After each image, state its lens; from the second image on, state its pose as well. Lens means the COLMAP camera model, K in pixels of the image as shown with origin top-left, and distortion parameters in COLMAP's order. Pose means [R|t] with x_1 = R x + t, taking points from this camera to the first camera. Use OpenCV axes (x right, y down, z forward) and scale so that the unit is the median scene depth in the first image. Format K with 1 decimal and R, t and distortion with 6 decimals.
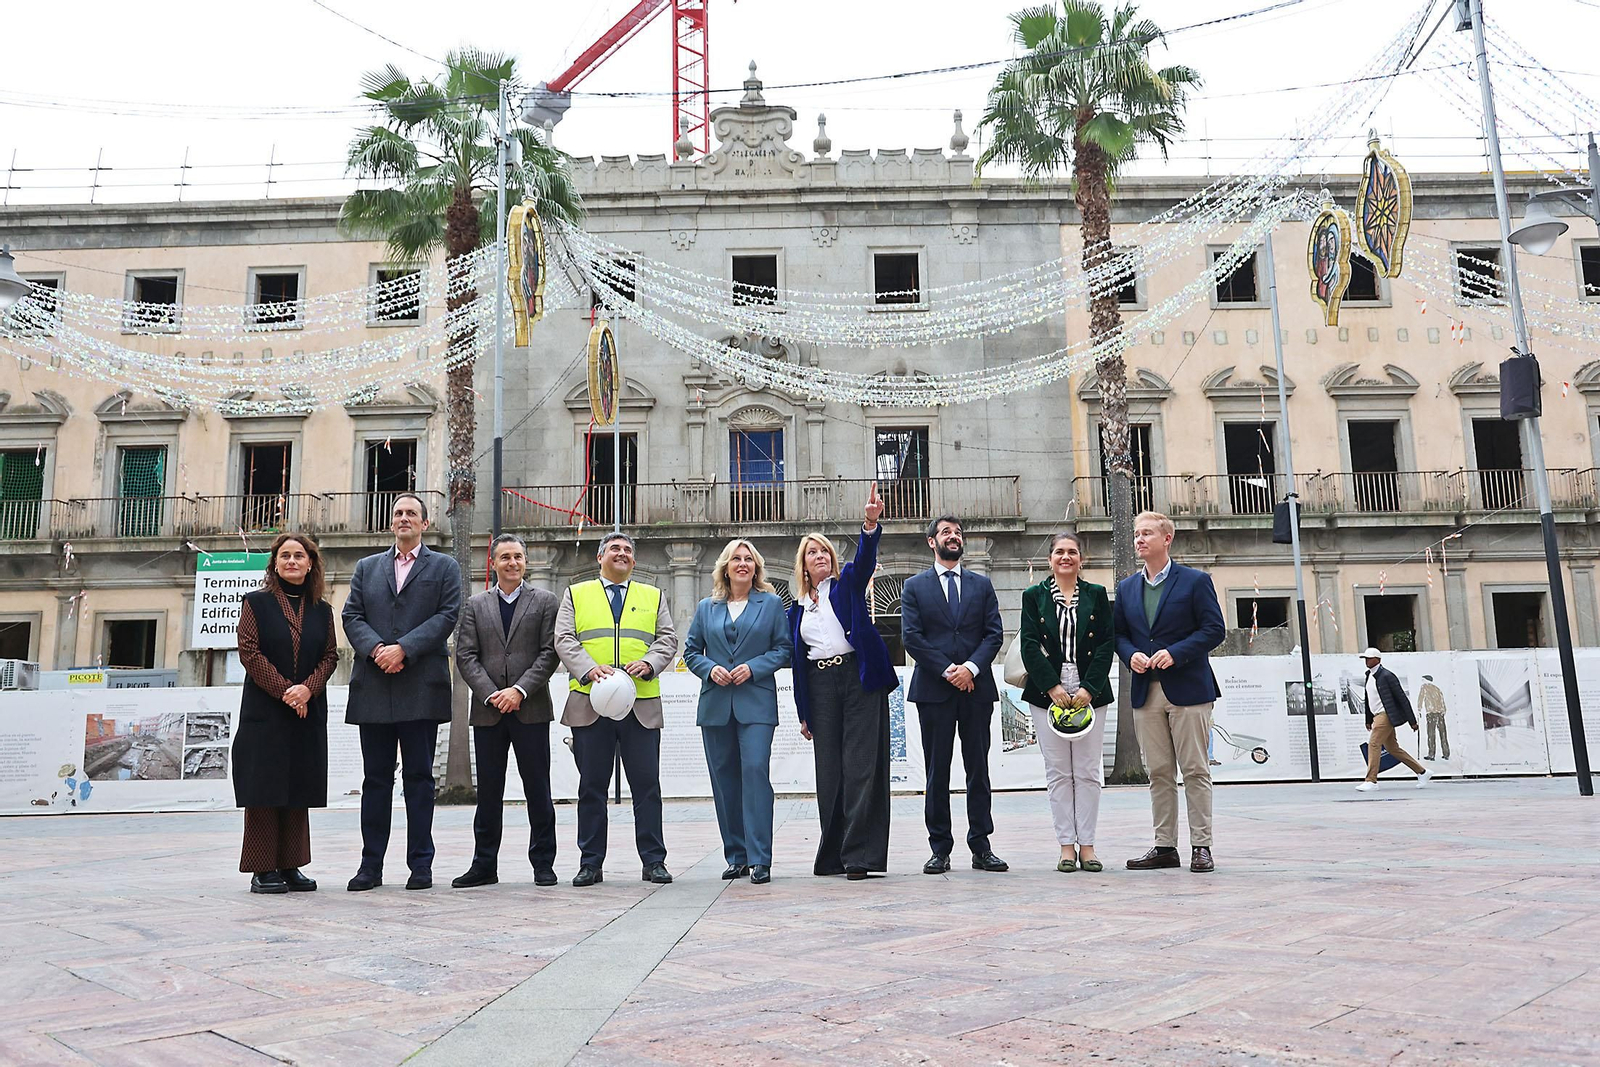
lens RADIAL K [[1208.3, 0, 800.5], [0, 1208.3, 542.6], [0, 0, 1]] dist [-0.045209, 0.050406]
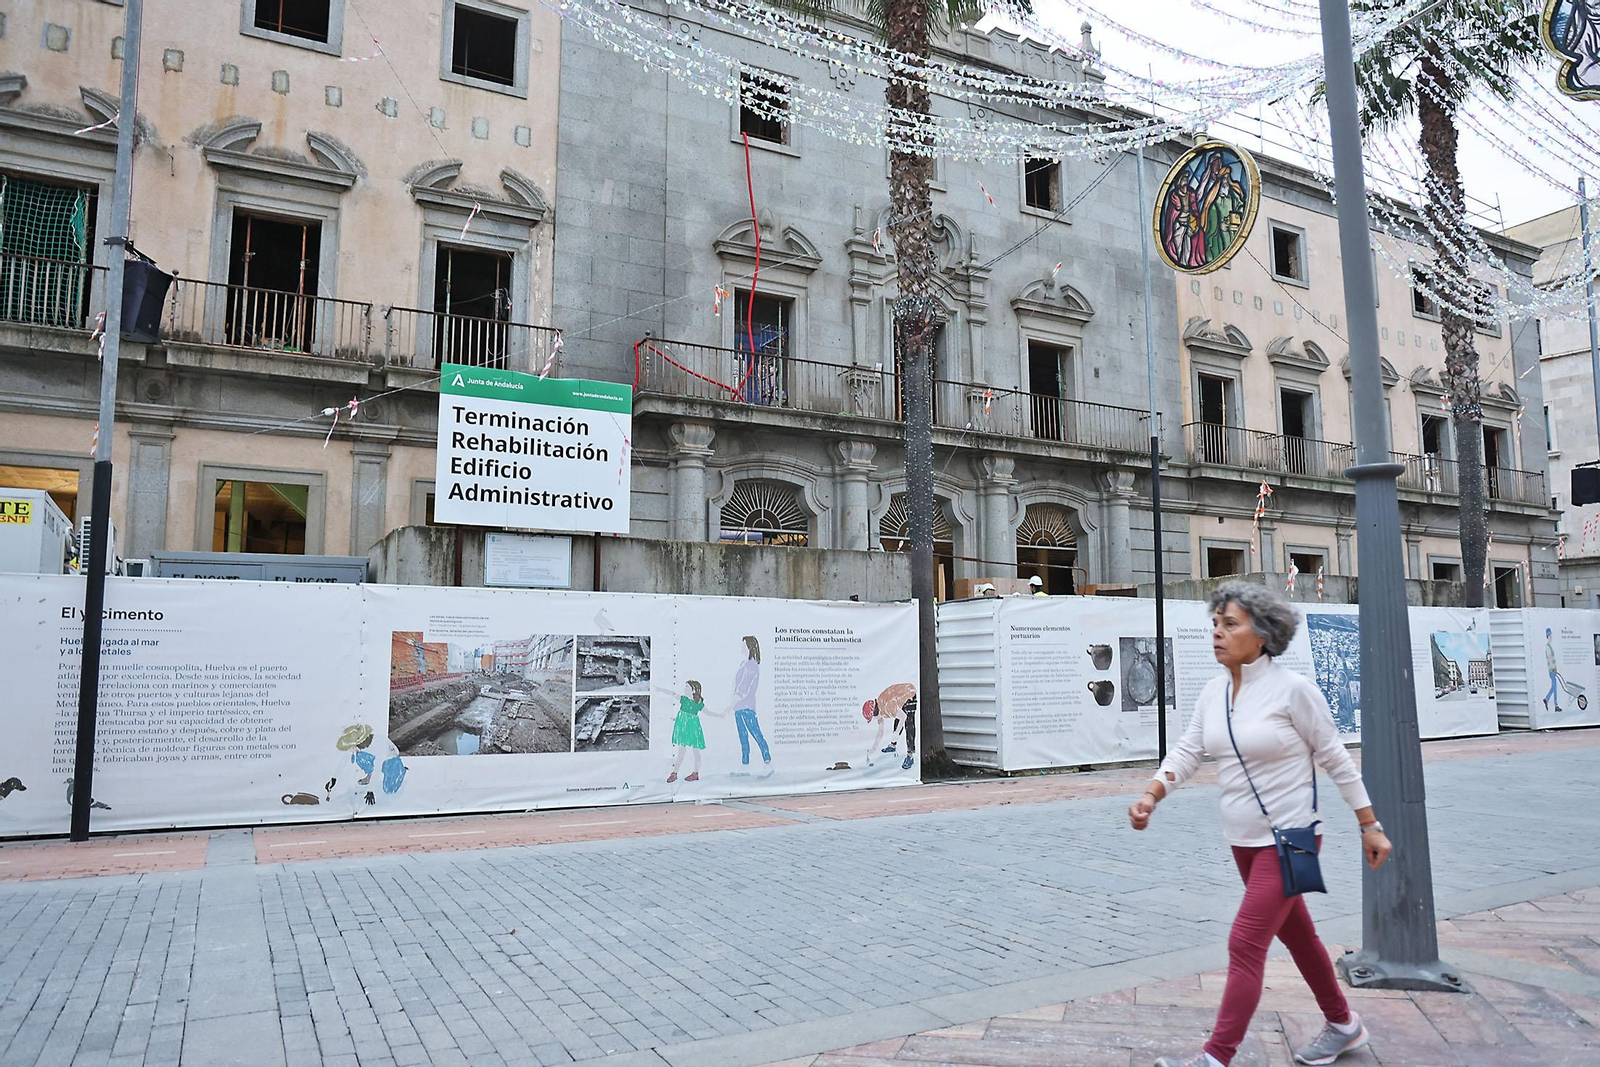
lens RADIAL K [[1116.3, 0, 814.9], [0, 1116.3, 532.1], [0, 0, 1]] dist [-0.080986, 0.063214]
pose [[0.869441, 0.074506, 0.488387, -0.475449], [-0.091550, 0.995739, 0.011075, 0.054230], [-0.485480, -0.054341, 0.872557, 0.342348]]
